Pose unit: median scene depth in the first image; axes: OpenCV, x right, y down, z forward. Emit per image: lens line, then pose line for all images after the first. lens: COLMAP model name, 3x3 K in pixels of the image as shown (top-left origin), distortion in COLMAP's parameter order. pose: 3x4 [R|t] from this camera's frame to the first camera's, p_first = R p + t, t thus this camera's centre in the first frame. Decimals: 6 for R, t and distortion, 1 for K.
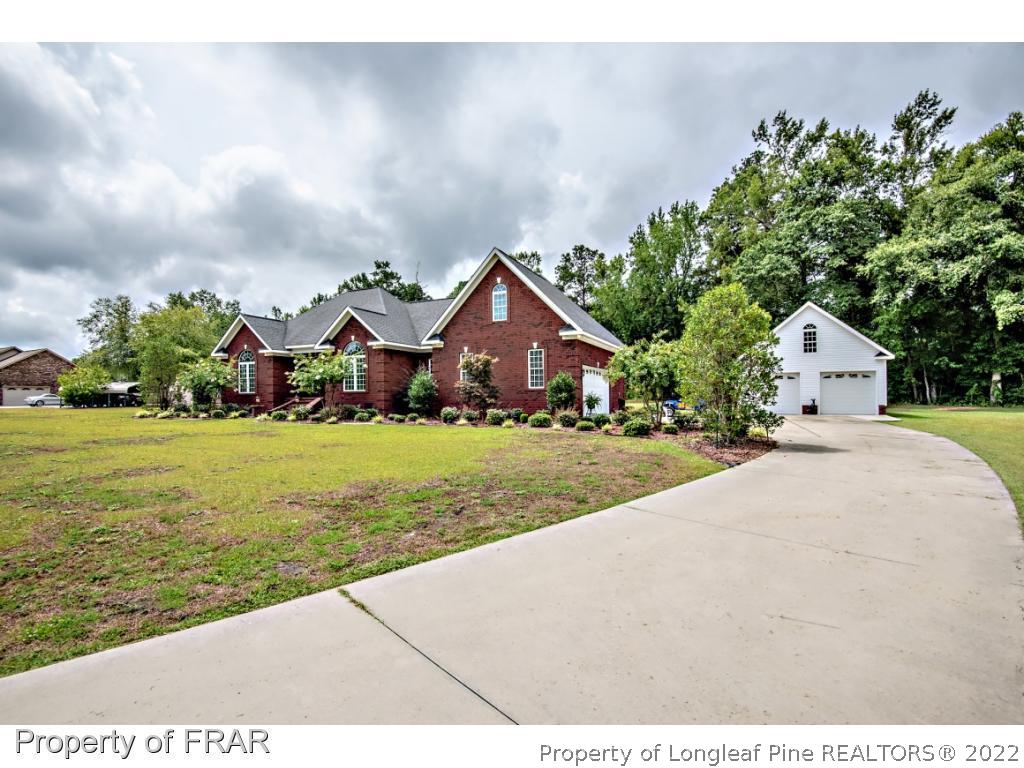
lens RADIAL K [[483.9, 0, 512.0], [0, 483.9, 384.0], [0, 0, 1]] dist [-0.022915, -0.001146]
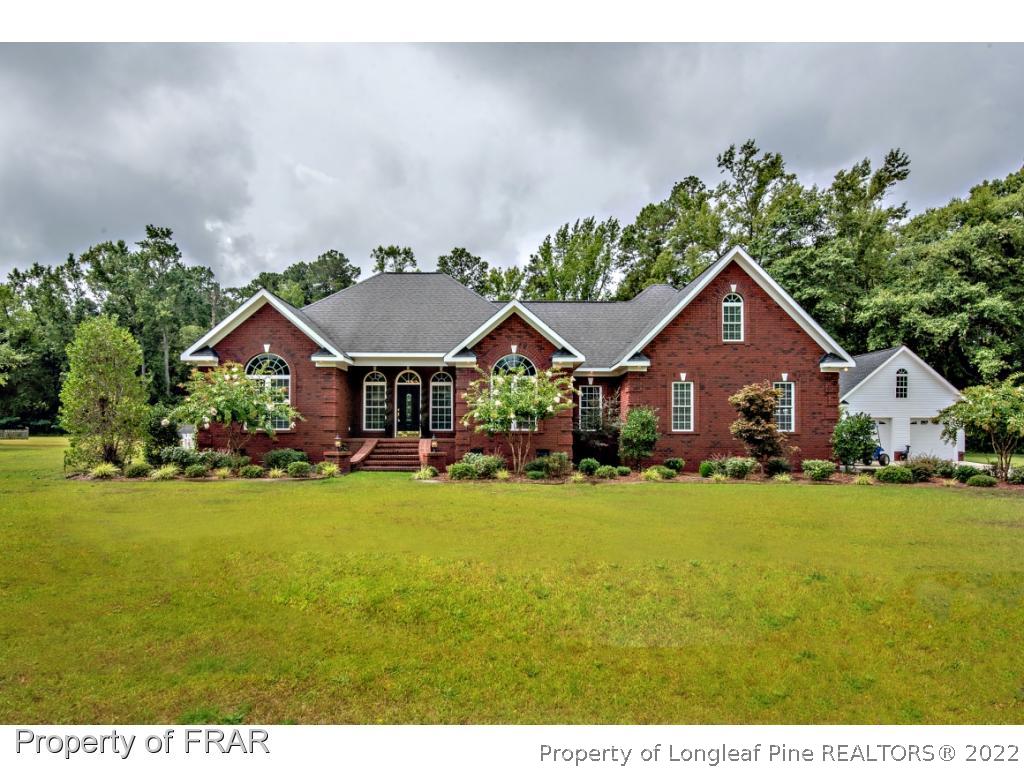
lens RADIAL K [[578.5, 0, 512.3], [0, 578.5, 417.2], [0, 0, 1]] dist [0.000647, -0.000970]
pose [[0.903196, 0.024966, 0.428502, -0.598047], [-0.023782, 0.999684, -0.008117, 0.002389], [-0.428569, -0.002859, 0.903505, 0.274772]]
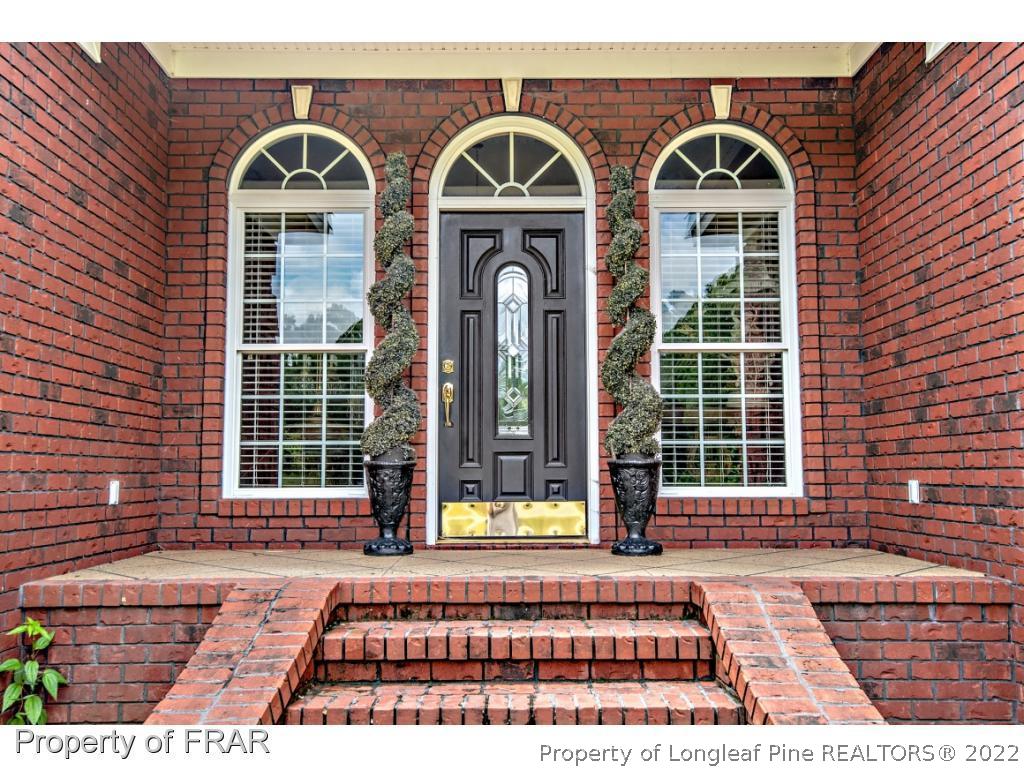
lens RADIAL K [[954.4, 0, 512.0], [0, 954.4, 384.0], [0, 0, 1]] dist [-0.000296, 0.000058]
pose [[0.904603, 0.055432, 0.422635, -0.474132], [-0.018659, 0.995707, -0.090658, 0.011765], [-0.425847, 0.074123, 0.901754, 0.865017]]
